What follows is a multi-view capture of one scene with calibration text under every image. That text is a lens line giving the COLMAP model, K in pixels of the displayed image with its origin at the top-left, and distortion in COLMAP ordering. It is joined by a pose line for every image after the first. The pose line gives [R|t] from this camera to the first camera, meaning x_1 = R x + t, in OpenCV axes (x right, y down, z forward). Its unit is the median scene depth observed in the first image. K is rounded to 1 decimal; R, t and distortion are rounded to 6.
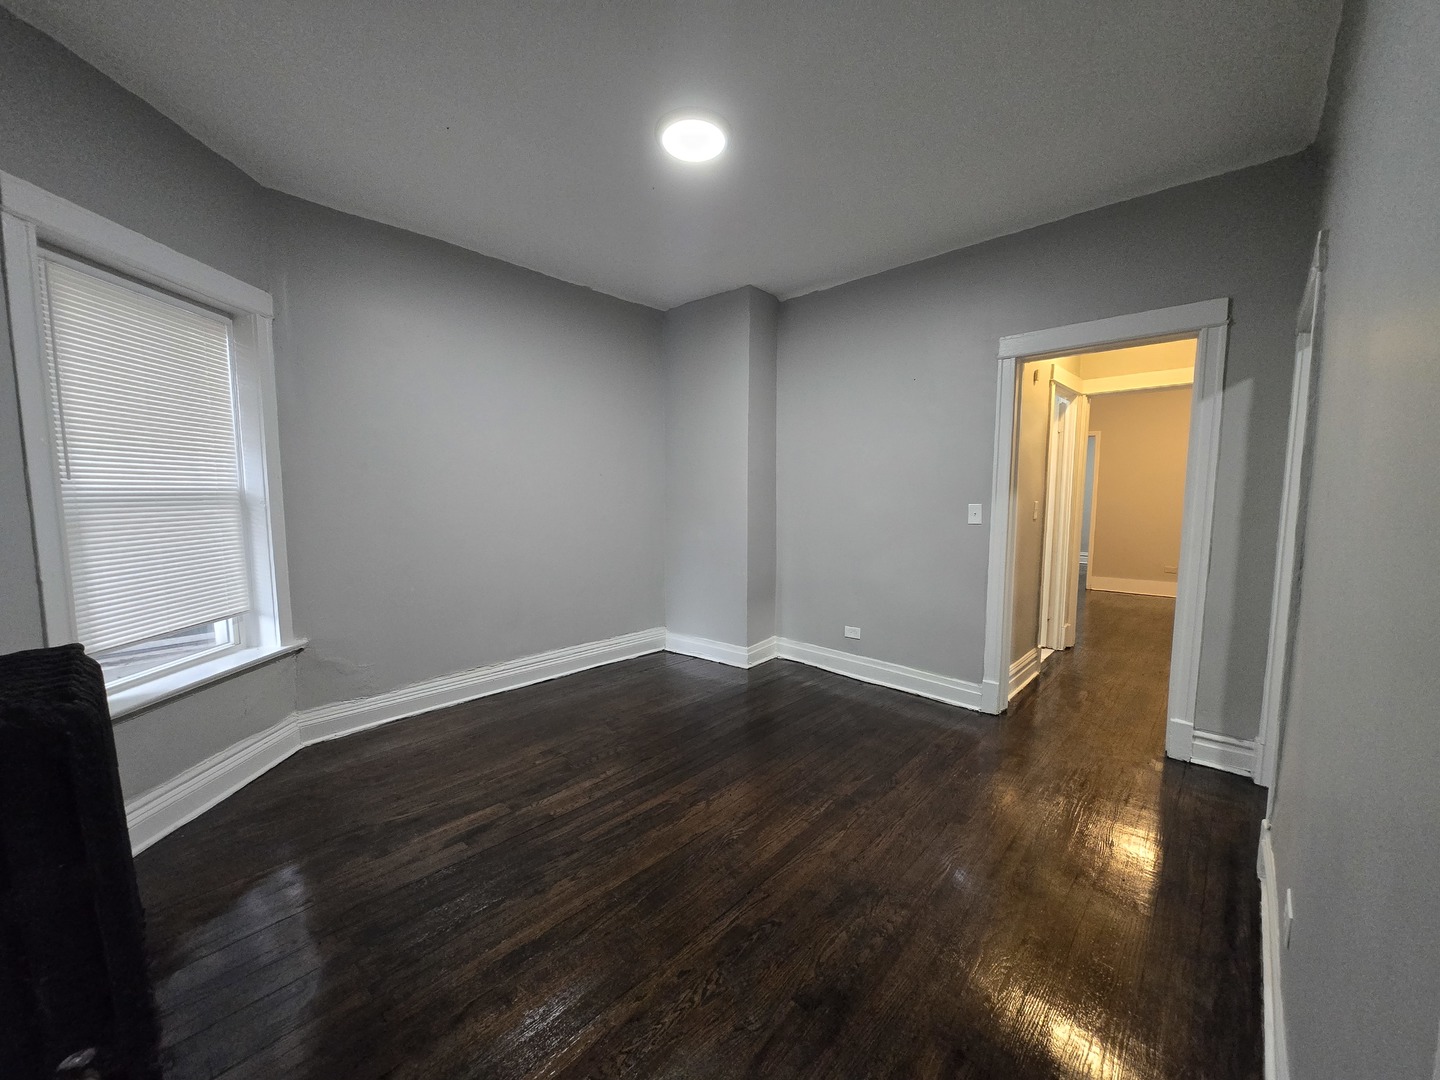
lens RADIAL K [[558.2, 0, 718.9], [0, 558.2, 543.8], [0, 0, 1]] dist [-0.013346, -0.000206]
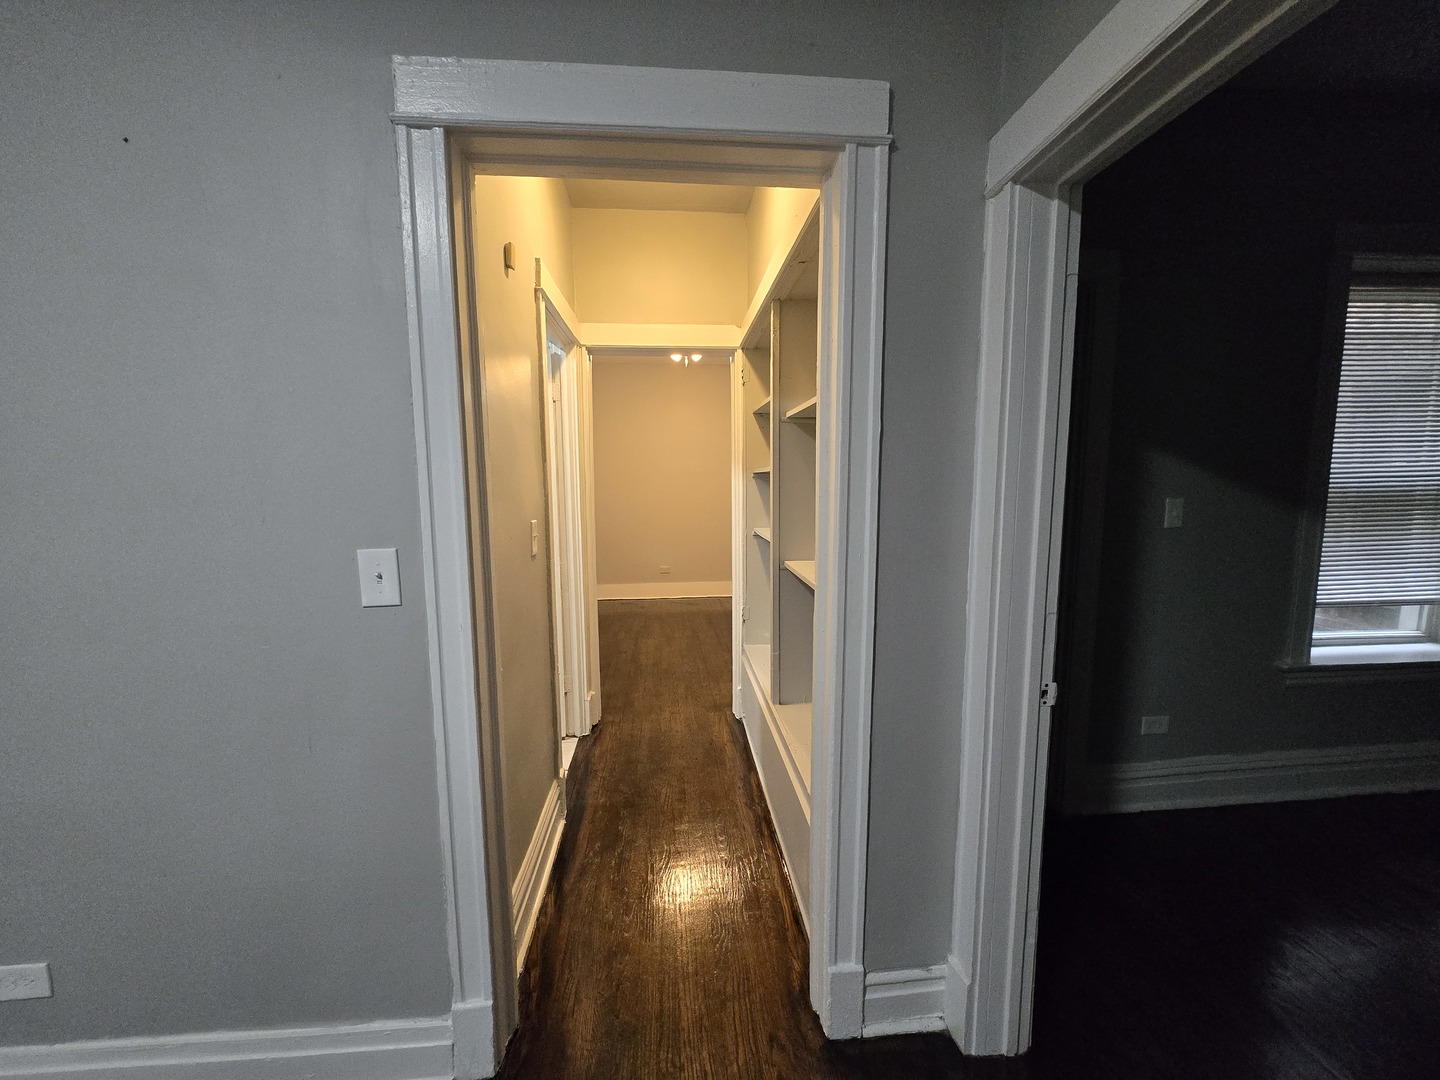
lens RADIAL K [[558.2, 0, 718.9], [0, 558.2, 543.8], [0, 0, 1]] dist [-0.013346, -0.000206]
pose [[0.662221, -0.087544, 0.744177, 0.292906], [0.077126, 0.995840, 0.048517, -0.063945], [-0.745329, 0.025267, 0.666218, 0.516135]]
